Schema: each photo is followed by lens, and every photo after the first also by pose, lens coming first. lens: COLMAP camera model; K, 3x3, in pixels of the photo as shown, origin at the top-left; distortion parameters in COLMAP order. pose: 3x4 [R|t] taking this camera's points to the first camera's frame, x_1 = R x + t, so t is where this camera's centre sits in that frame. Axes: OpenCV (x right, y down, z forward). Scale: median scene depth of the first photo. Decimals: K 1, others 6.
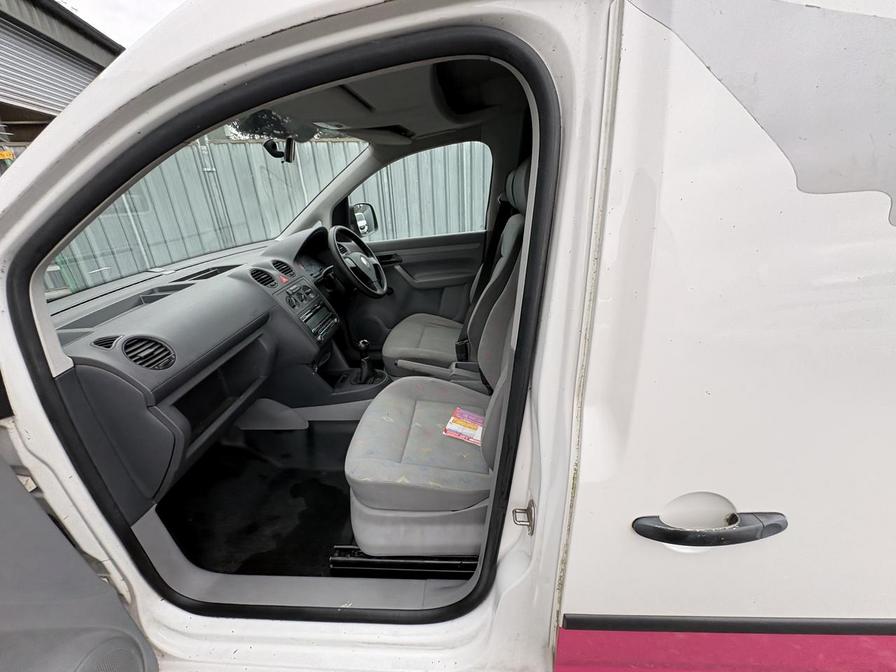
lens RADIAL K [[356.4, 0, 447.3], [0, 356.4, 336.9], [0, 0, 1]] dist [0.000109, 0.000086]
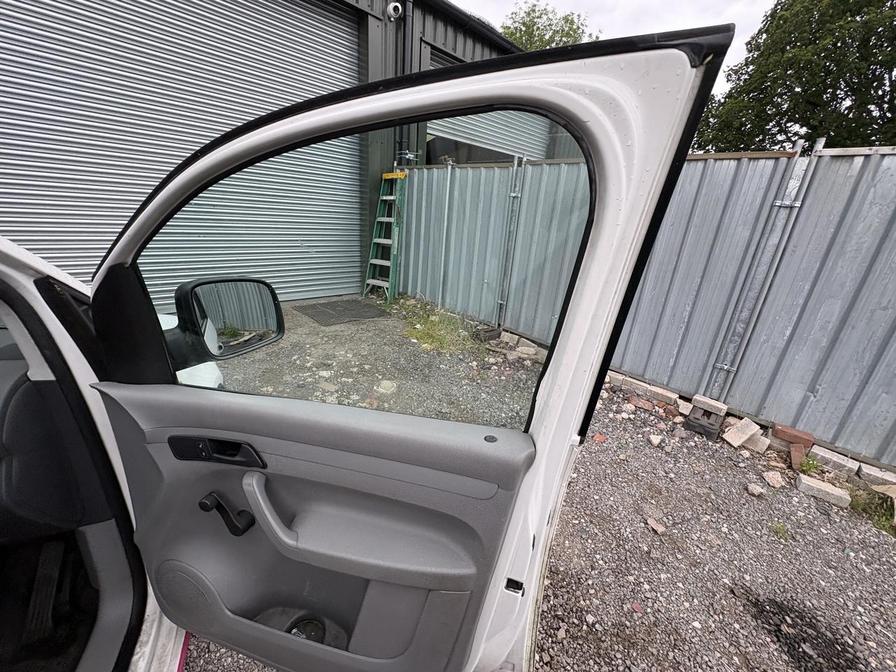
lens RADIAL K [[356.4, 0, 452.0], [0, 356.4, 337.7], [0, 0, 1]] dist [0.000109, 0.000086]
pose [[0.452723, 0.373037, -0.809867, 0.235925], [-0.438599, 0.883963, 0.161987, -0.805924], [0.776320, 0.281872, 0.563804, 1.678909]]
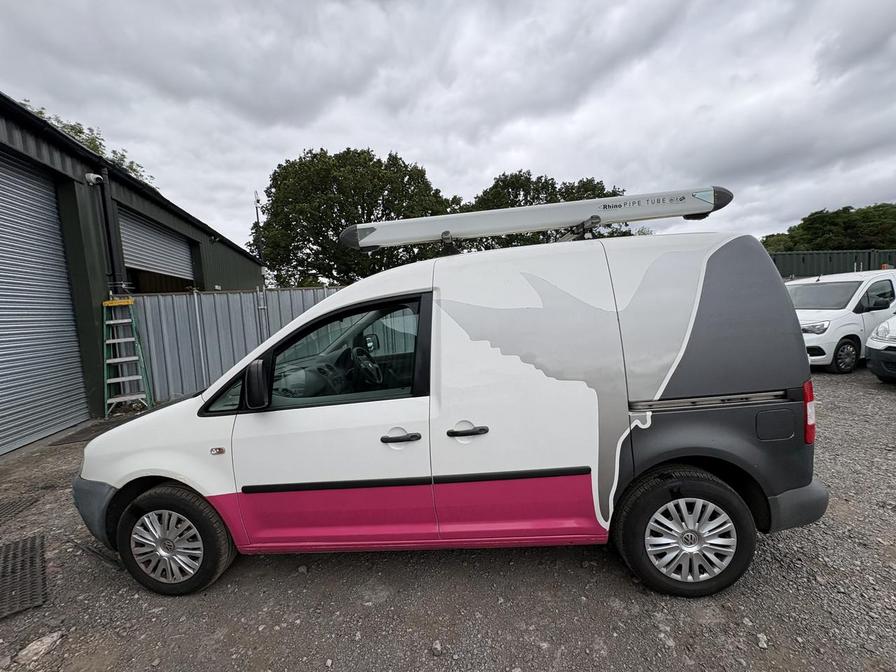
lens RADIAL K [[356.4, 0, 445.8], [0, 356.4, 339.9], [0, 0, 1]] dist [0.000109, 0.000086]
pose [[0.999872, -0.010604, -0.011953, 0.208817], [0.006454, 0.952339, -0.304973, 0.263980], [0.014617, 0.304857, 0.952286, -0.921357]]
